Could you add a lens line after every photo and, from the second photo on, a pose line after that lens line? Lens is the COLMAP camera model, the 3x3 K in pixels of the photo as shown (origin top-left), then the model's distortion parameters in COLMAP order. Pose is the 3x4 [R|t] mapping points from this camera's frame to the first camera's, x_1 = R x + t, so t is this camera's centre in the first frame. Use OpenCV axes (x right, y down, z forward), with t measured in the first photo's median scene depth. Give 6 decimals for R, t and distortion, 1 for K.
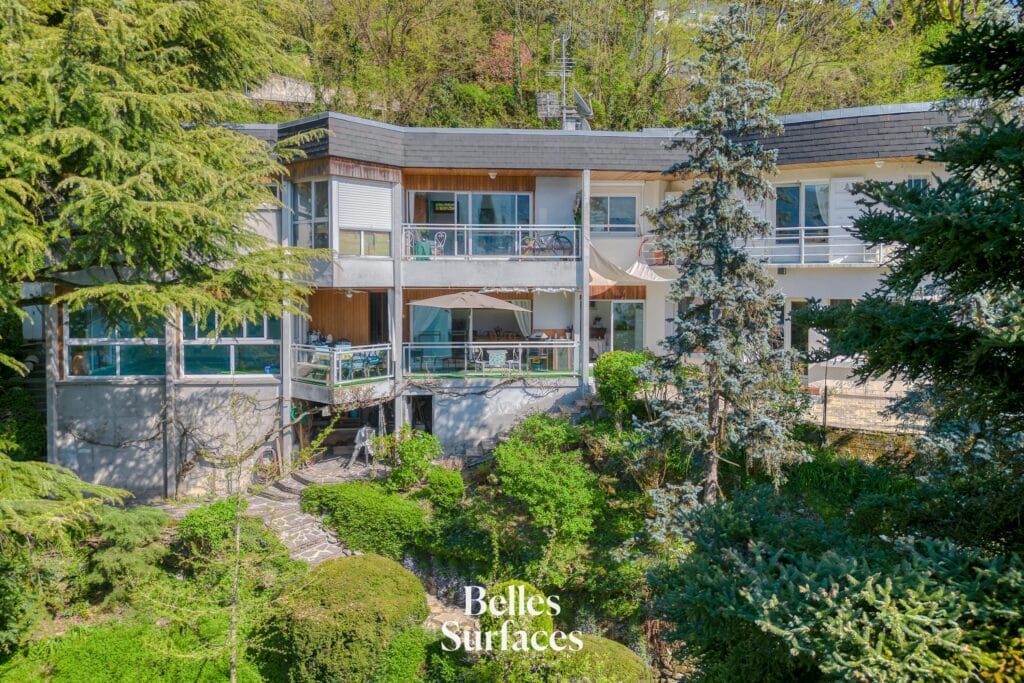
lens RADIAL K [[694.1, 0, 538.6], [0, 694.1, 340.0], [0, 0, 1]] dist [0.001607, -0.000016]
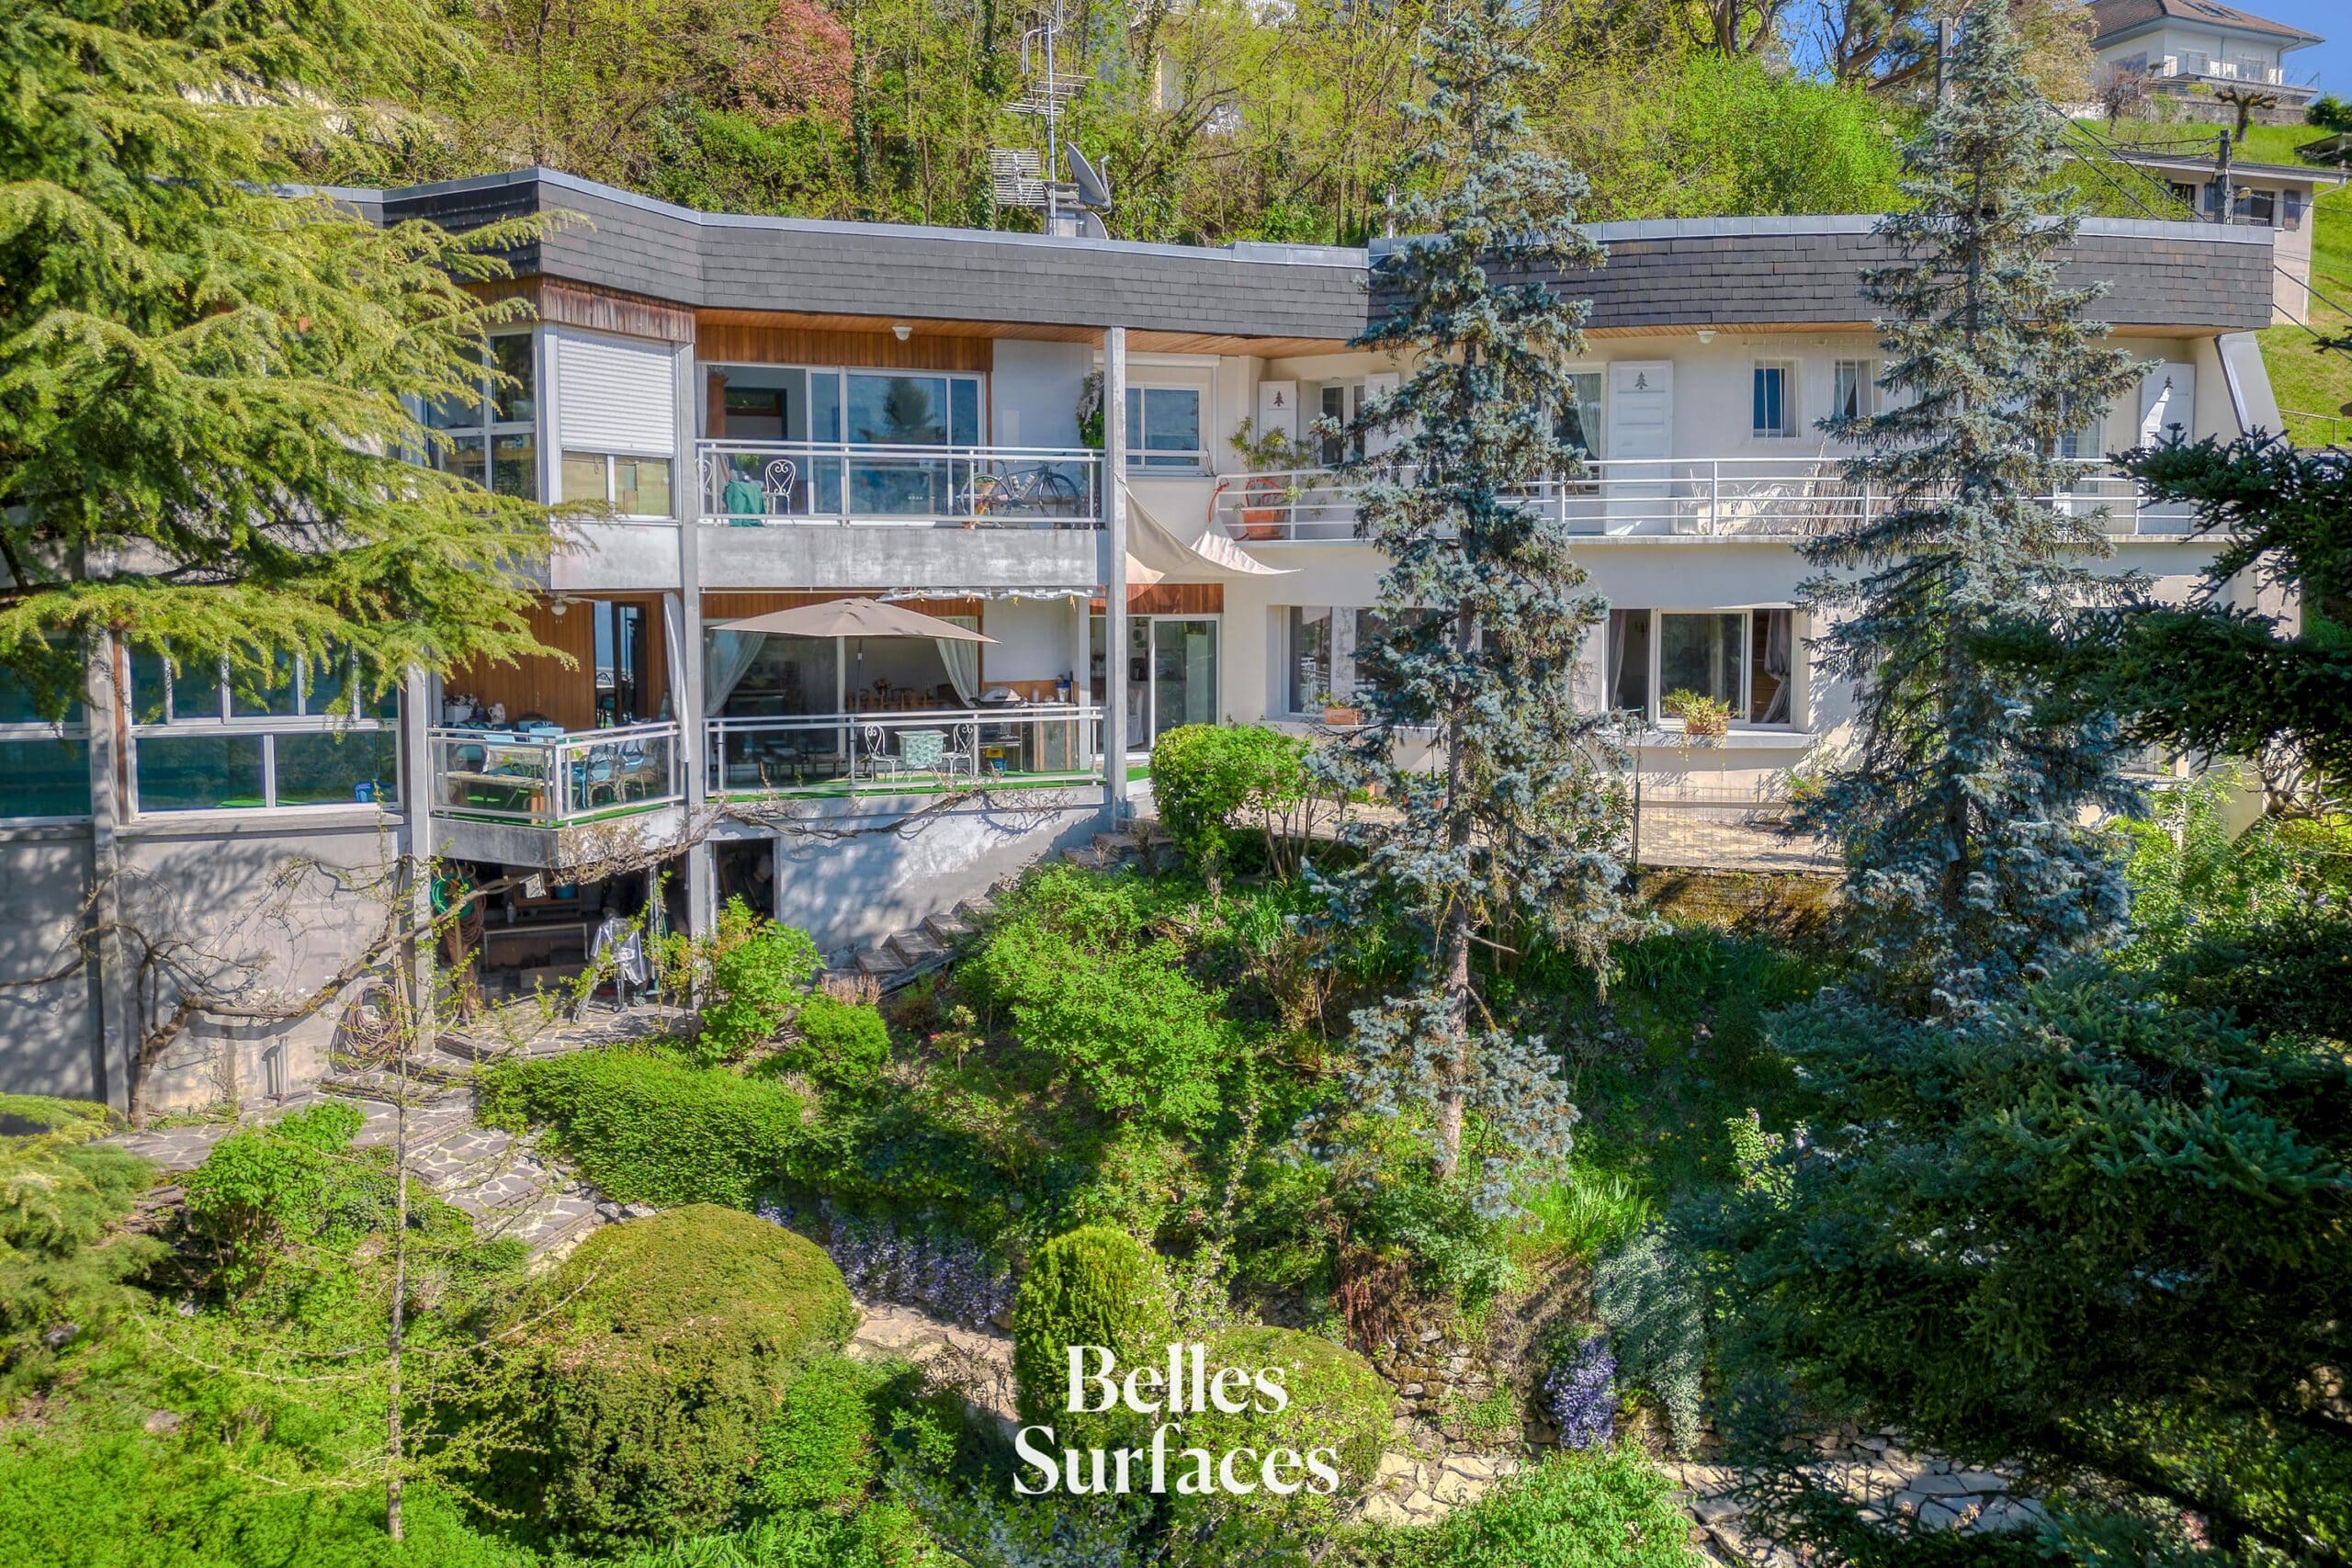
lens RADIAL K [[1540.7, 0, 1176.5], [0, 1540.7, 759.3], [0, 0, 1]] dist [-0.001963, -0.003119]
pose [[0.972664, -0.030766, 0.230170, -0.135406], [0.022778, 0.999045, 0.037283, 0.000038], [-0.231097, -0.031021, 0.972436, 0.003411]]
